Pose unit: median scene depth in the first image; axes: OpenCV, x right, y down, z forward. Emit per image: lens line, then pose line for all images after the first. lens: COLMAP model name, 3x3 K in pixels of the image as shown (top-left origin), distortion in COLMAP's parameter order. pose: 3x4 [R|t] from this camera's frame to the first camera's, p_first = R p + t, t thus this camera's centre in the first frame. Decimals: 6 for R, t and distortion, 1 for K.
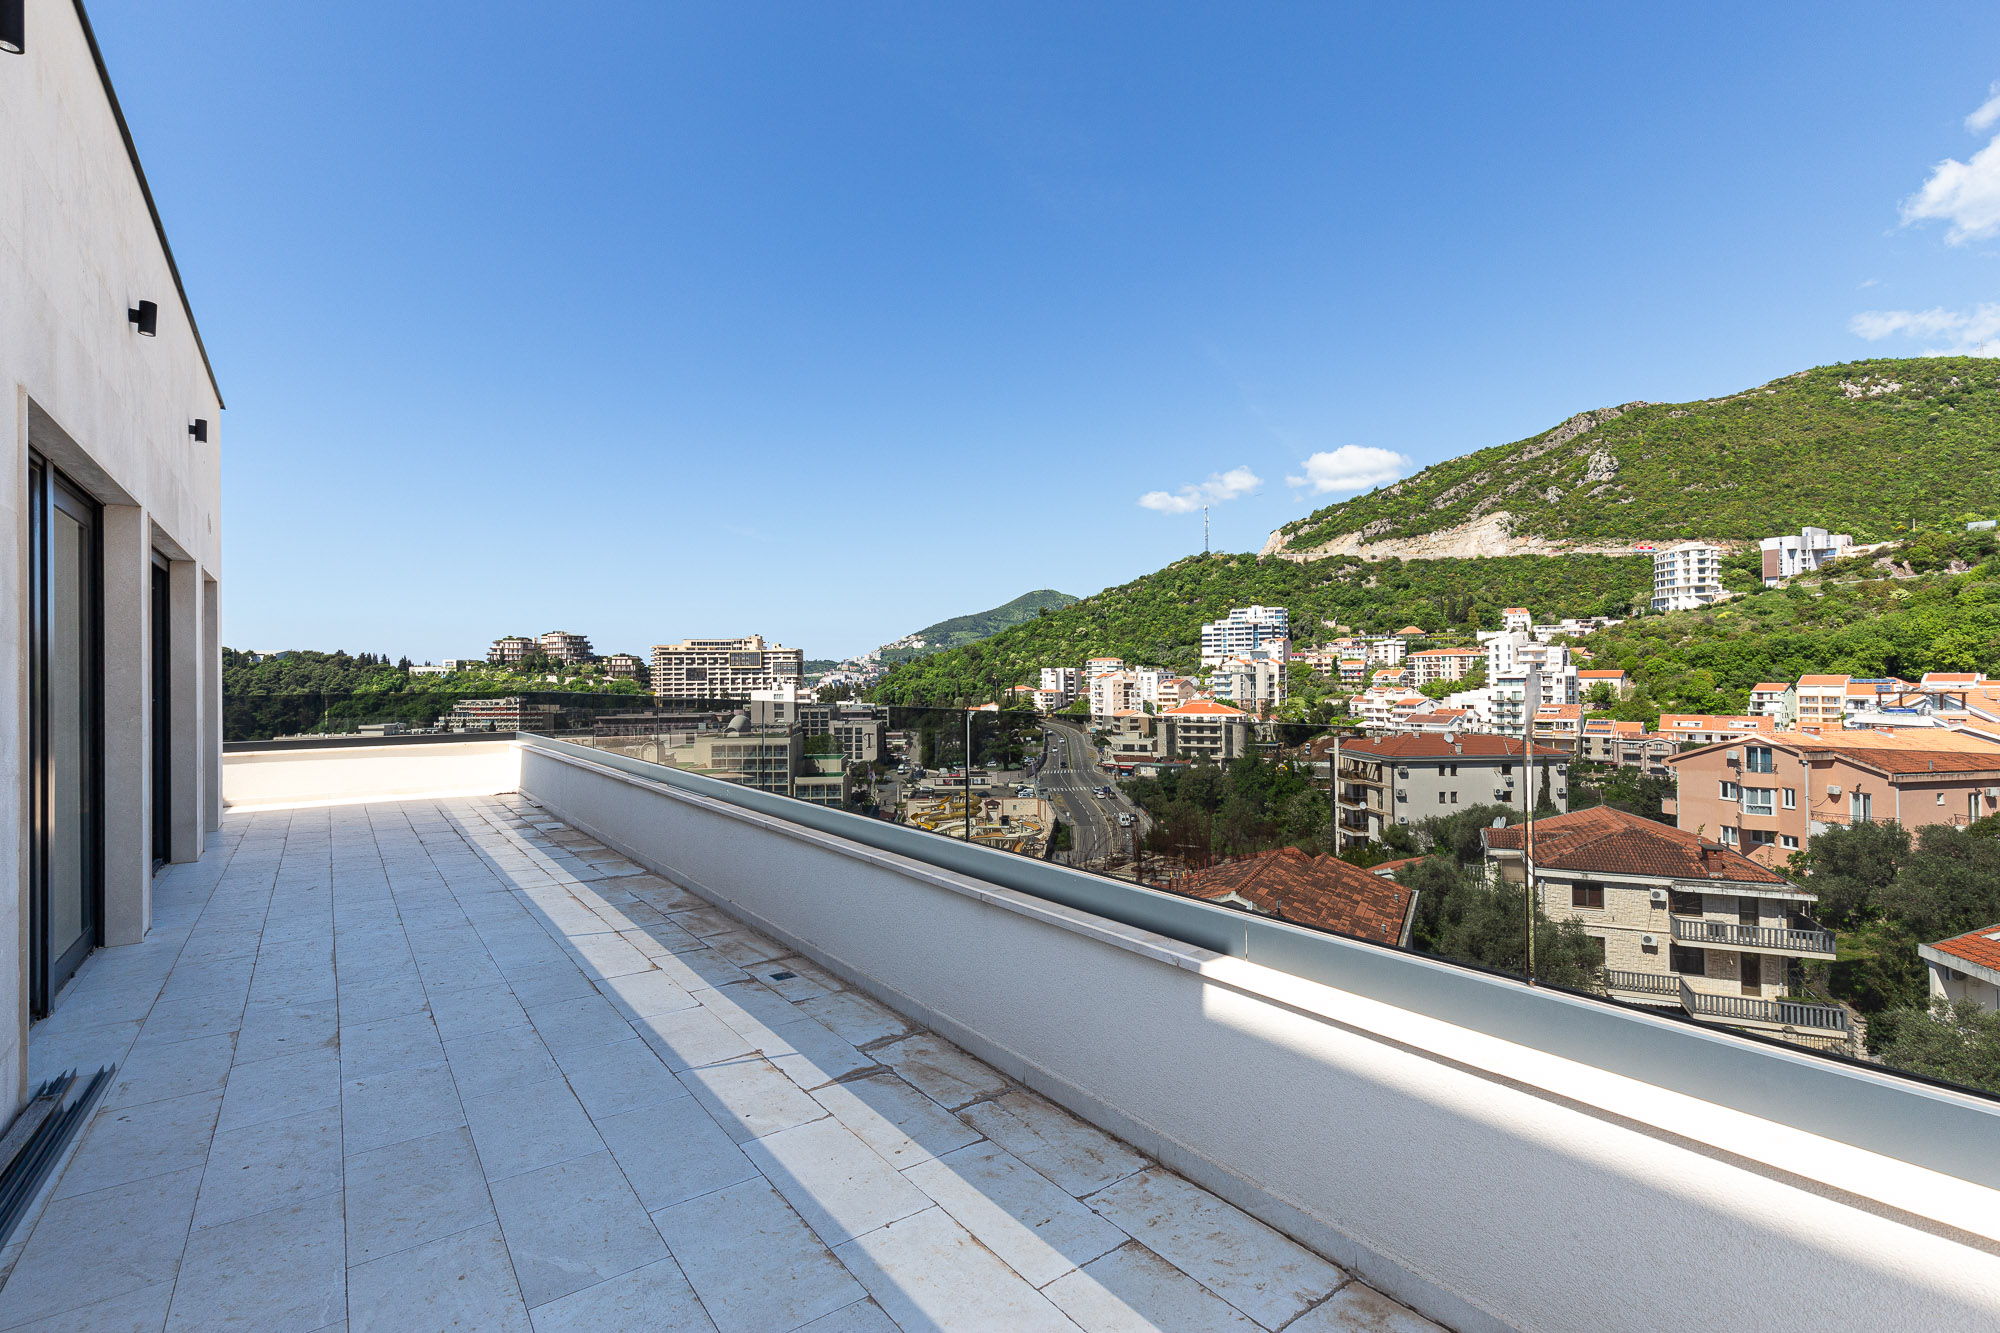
lens RADIAL K [[903.4, 0, 1001.4], [0, 903.4, 669.6], [0, 0, 1]] dist [0.008645, 0.000347]
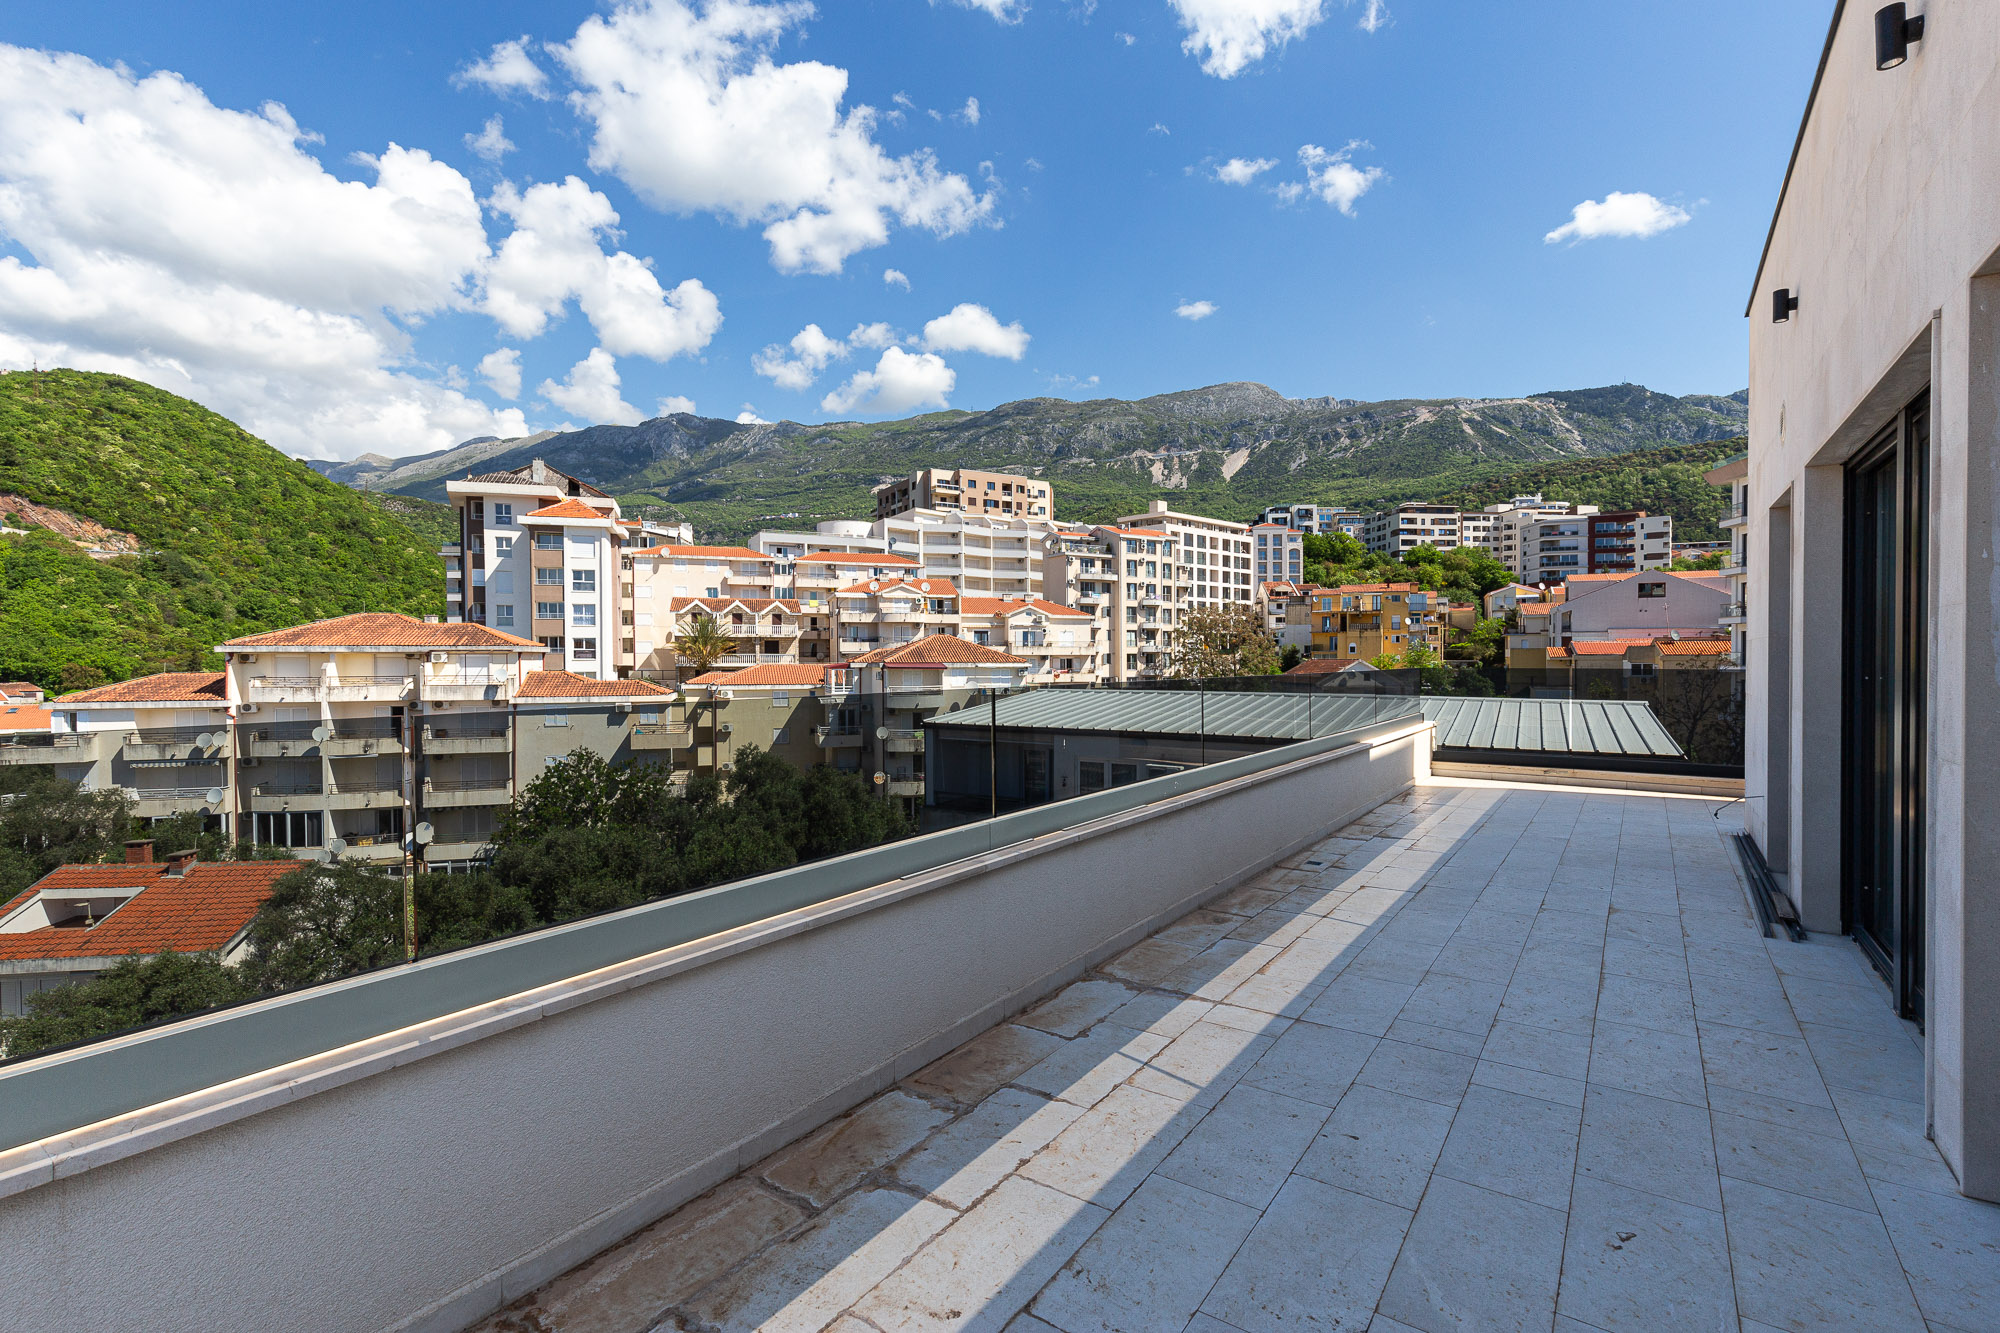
lens RADIAL K [[894.8, 0, 1002.1], [0, 894.8, 660.3], [0, 0, 1]] dist [0.001888, -0.000245]
pose [[-0.305358, 0.002738, 0.952234, -1.328975], [-0.005769, 0.999972, -0.004725, 0.022003], [-0.952220, -0.006936, -0.305334, 1.748369]]
